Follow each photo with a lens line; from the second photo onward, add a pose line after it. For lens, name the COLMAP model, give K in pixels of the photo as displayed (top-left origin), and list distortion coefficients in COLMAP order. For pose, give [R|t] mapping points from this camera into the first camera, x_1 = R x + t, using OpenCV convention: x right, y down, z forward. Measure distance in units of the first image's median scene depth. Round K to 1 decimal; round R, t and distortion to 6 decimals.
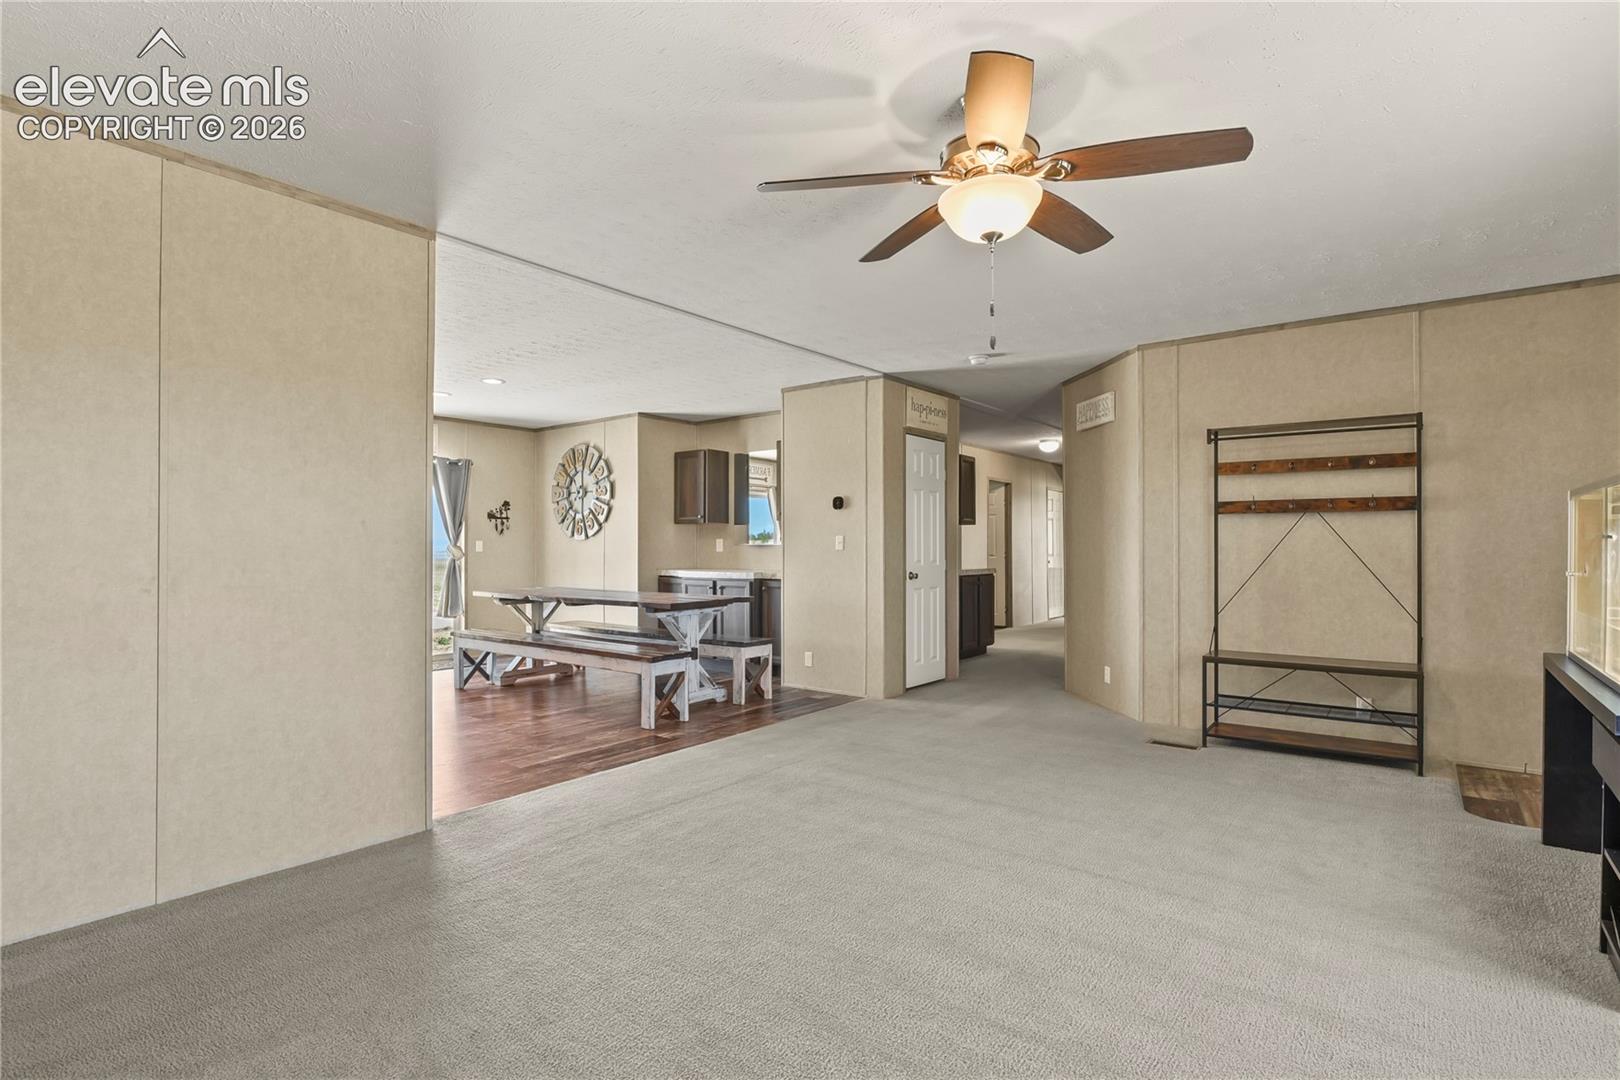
lens RADIAL K [[788.0, 0, 830.6], [0, 788.0, 548.6], [0, 0, 1]] dist [-0.011739, -0.003743]
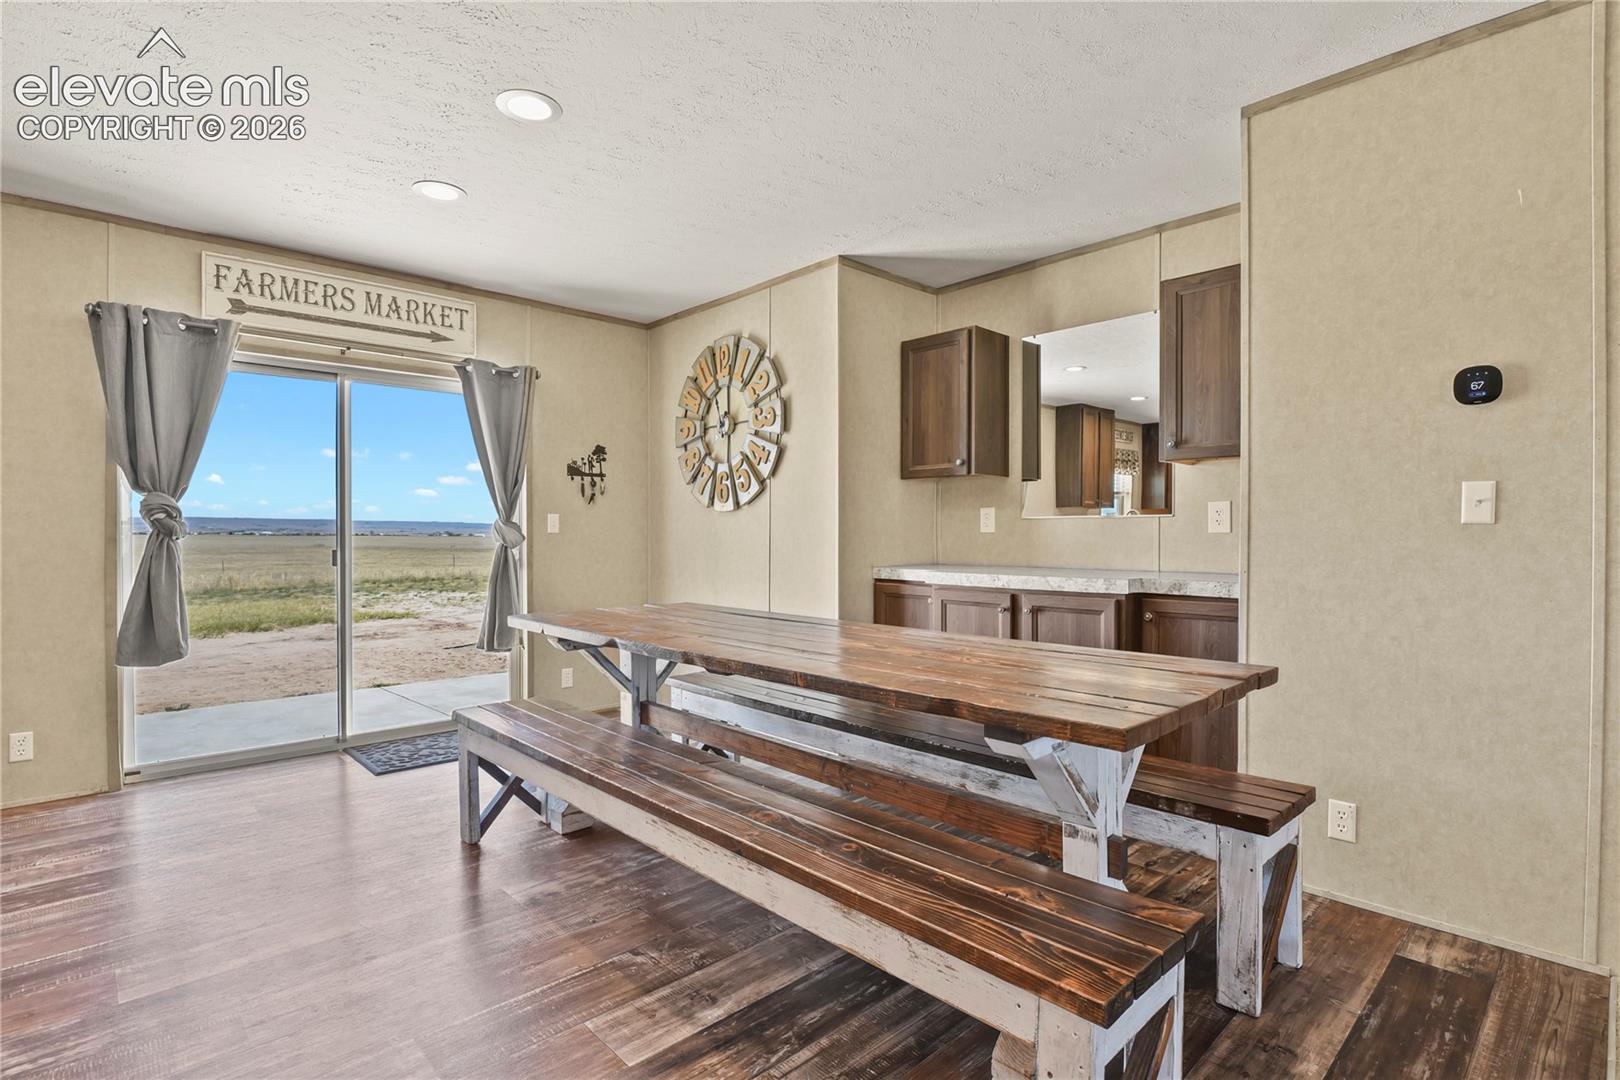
lens RADIAL K [[788.0, 0, 832.8], [0, 788.0, 541.0], [0, 0, 1]] dist [-0.011739, -0.003743]
pose [[0.989085, 0.001159, -0.147343, -0.168164], [0.000043, 0.999967, 0.008159, 0.005461], [0.147348, -0.008076, 0.989052, 0.482777]]
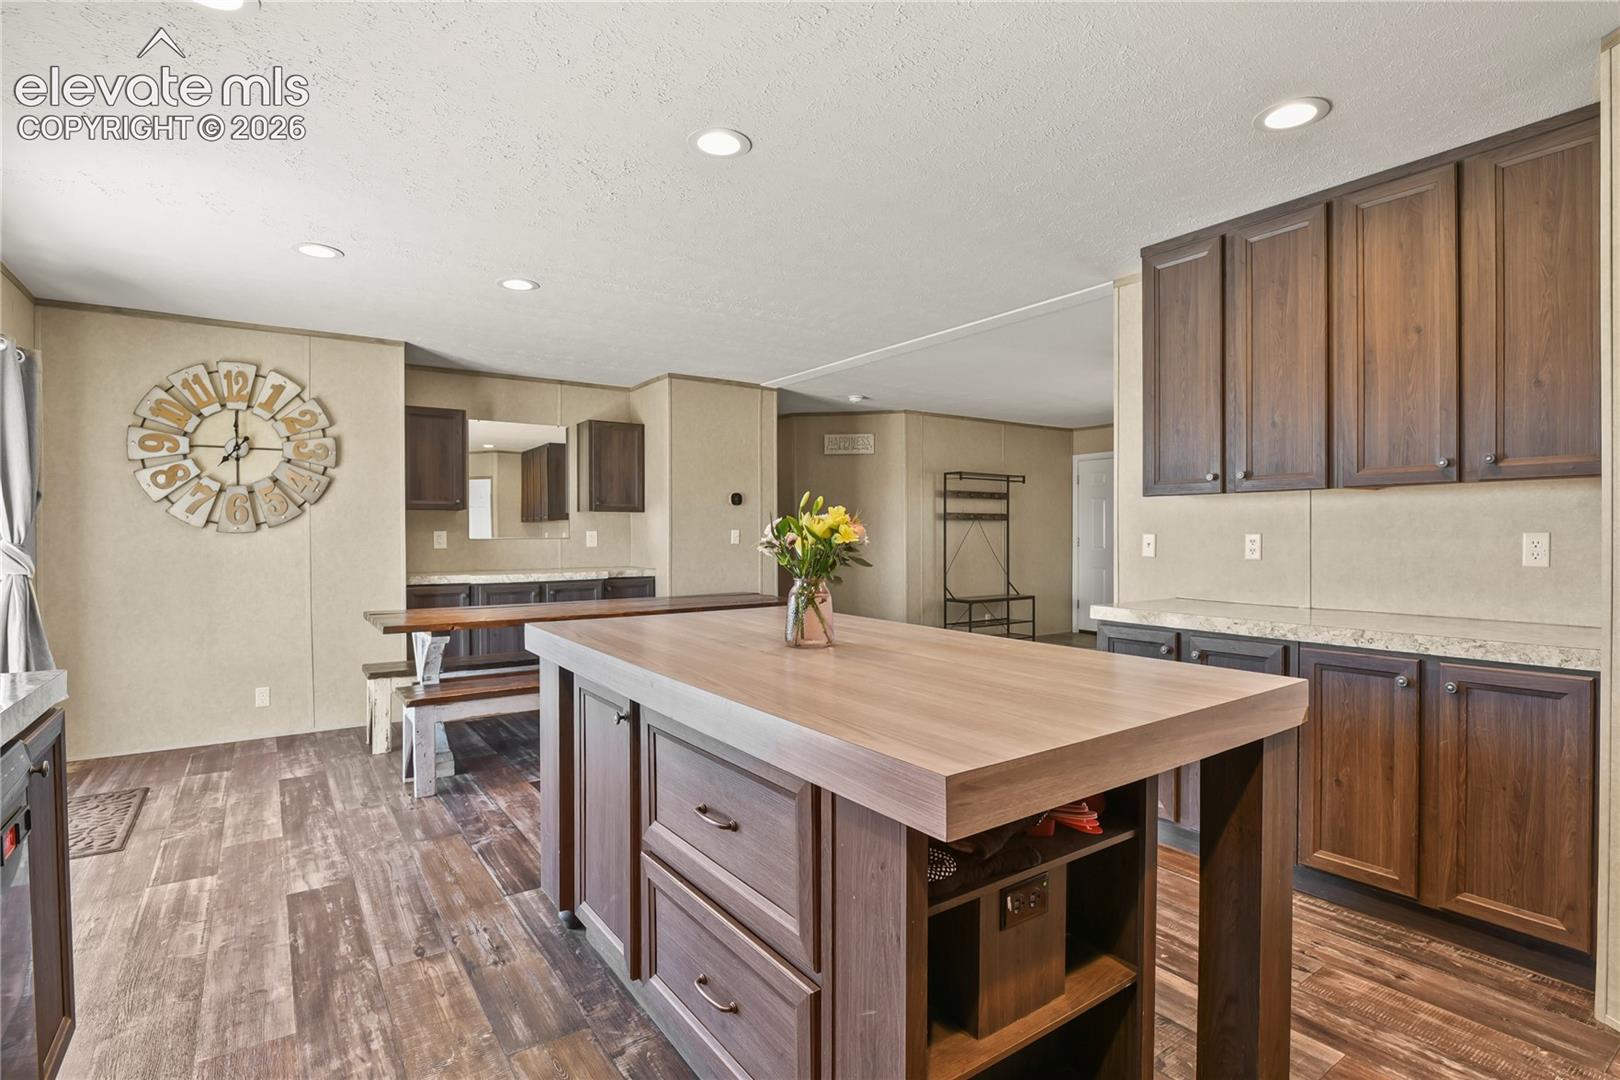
lens RADIAL K [[788.0, 0, 797.5], [0, 788.0, 541.8], [0, 0, 1]] dist [-0.011739, -0.003743]
pose [[0.312167, -0.014208, 0.949921, -0.749078], [0.000477, 0.999890, 0.014798, -0.012673], [-0.950027, -0.004166, 0.312139, 0.458848]]
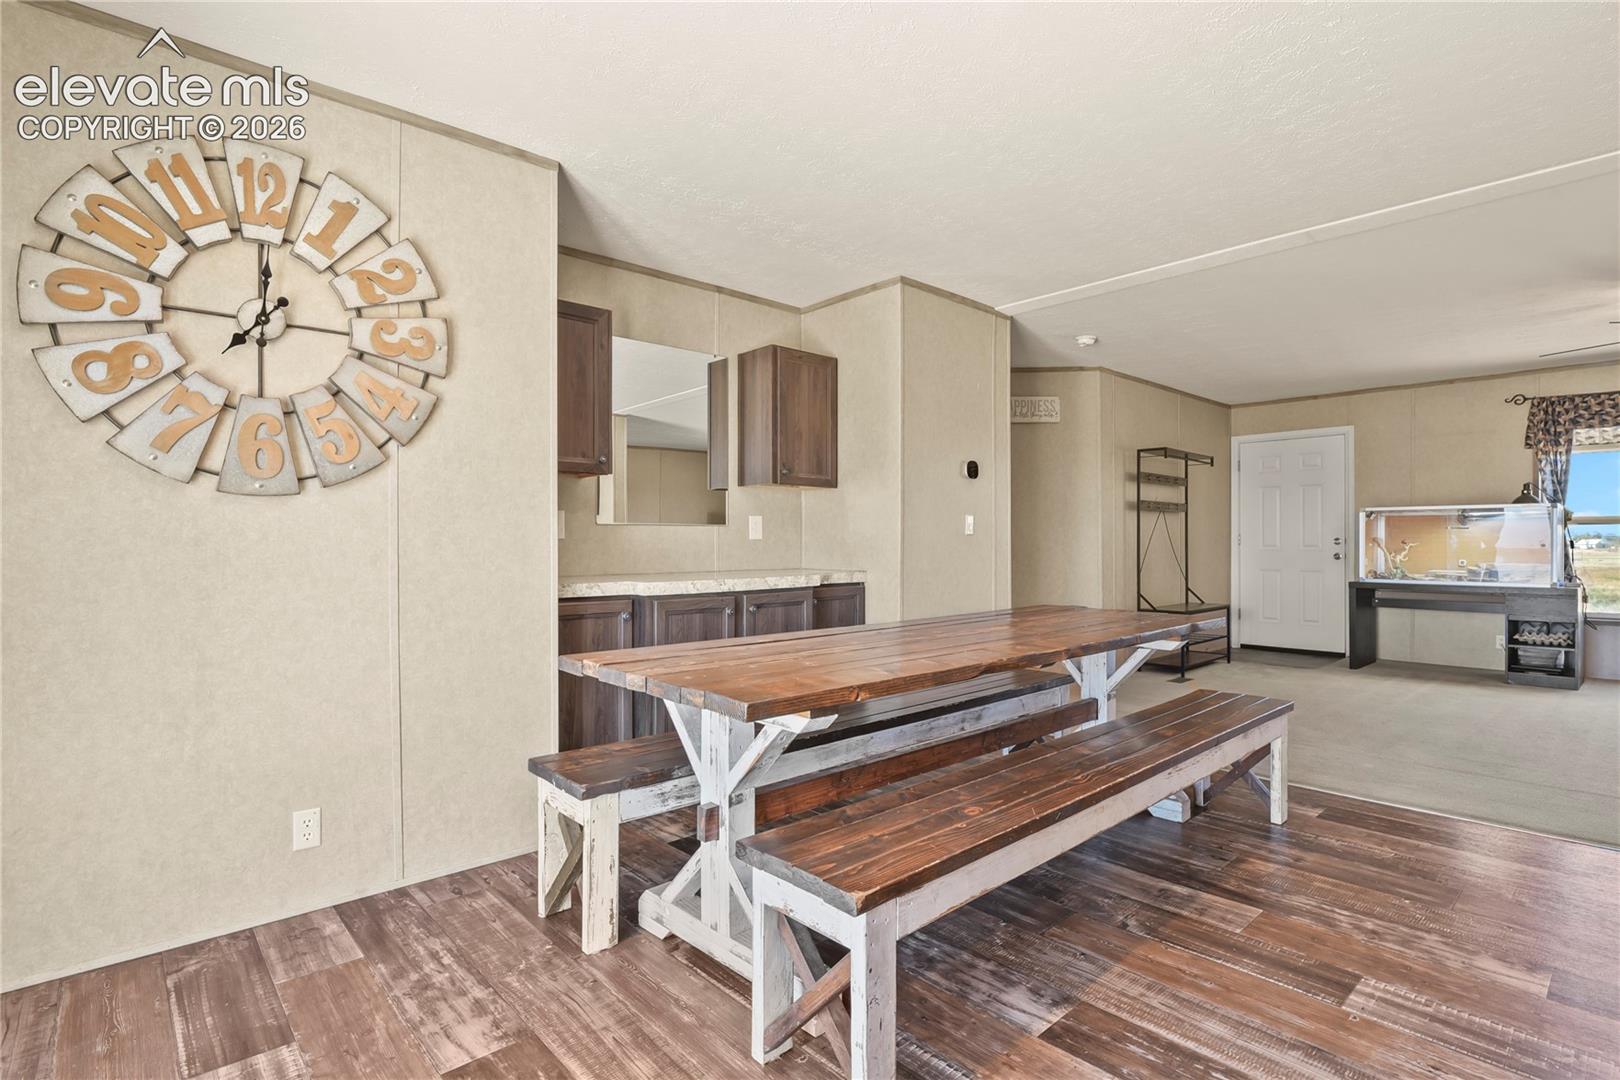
lens RADIAL K [[788.0, 0, 802.2], [0, 788.0, 540.5], [0, 0, 1]] dist [-0.011739, -0.003743]
pose [[0.182749, -0.000492, 0.983160, -0.568589], [0.000919, 1.000000, 0.000330, 0.005412], [-0.983159, 0.000843, 0.182749, 0.791132]]
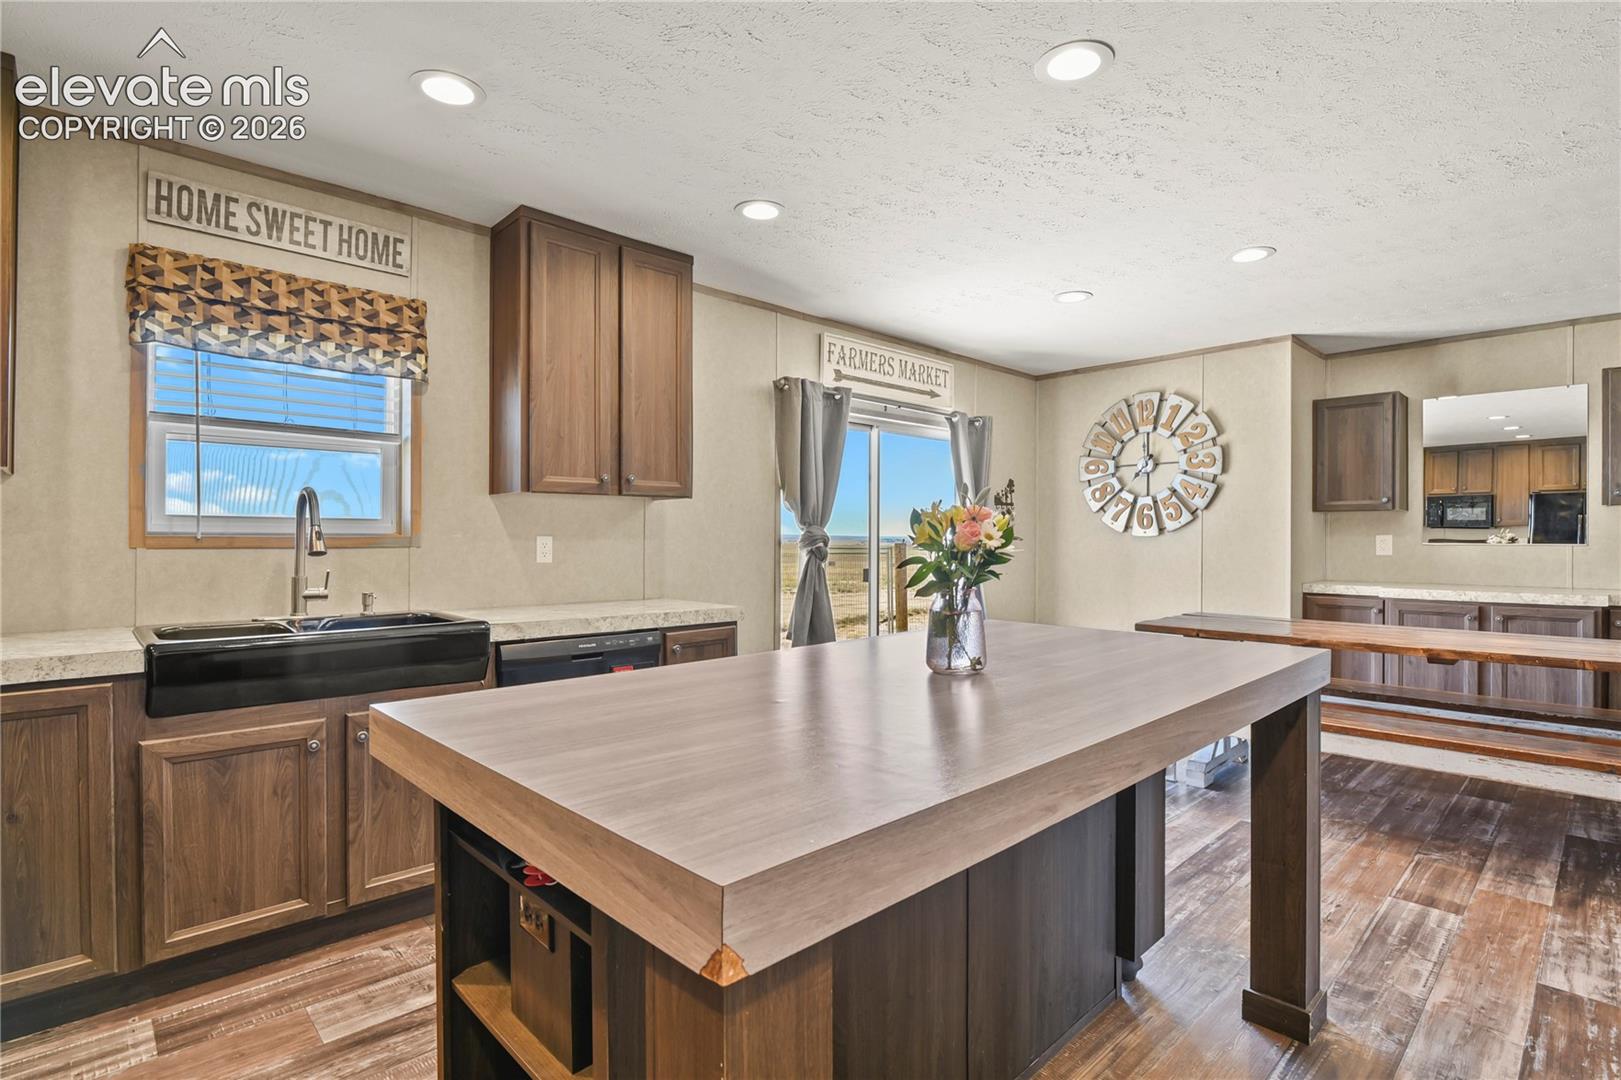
lens RADIAL K [[788.5, 0, 833.3], [0, 788.5, 539.8], [0, 0, 1]] dist [-0.011739, -0.003743]
pose [[0.989765, 0.001273, -0.142702, -0.500885], [-0.000995, 0.999997, 0.002019, -0.009076], [0.142705, -0.001857, 0.989764, 0.313225]]
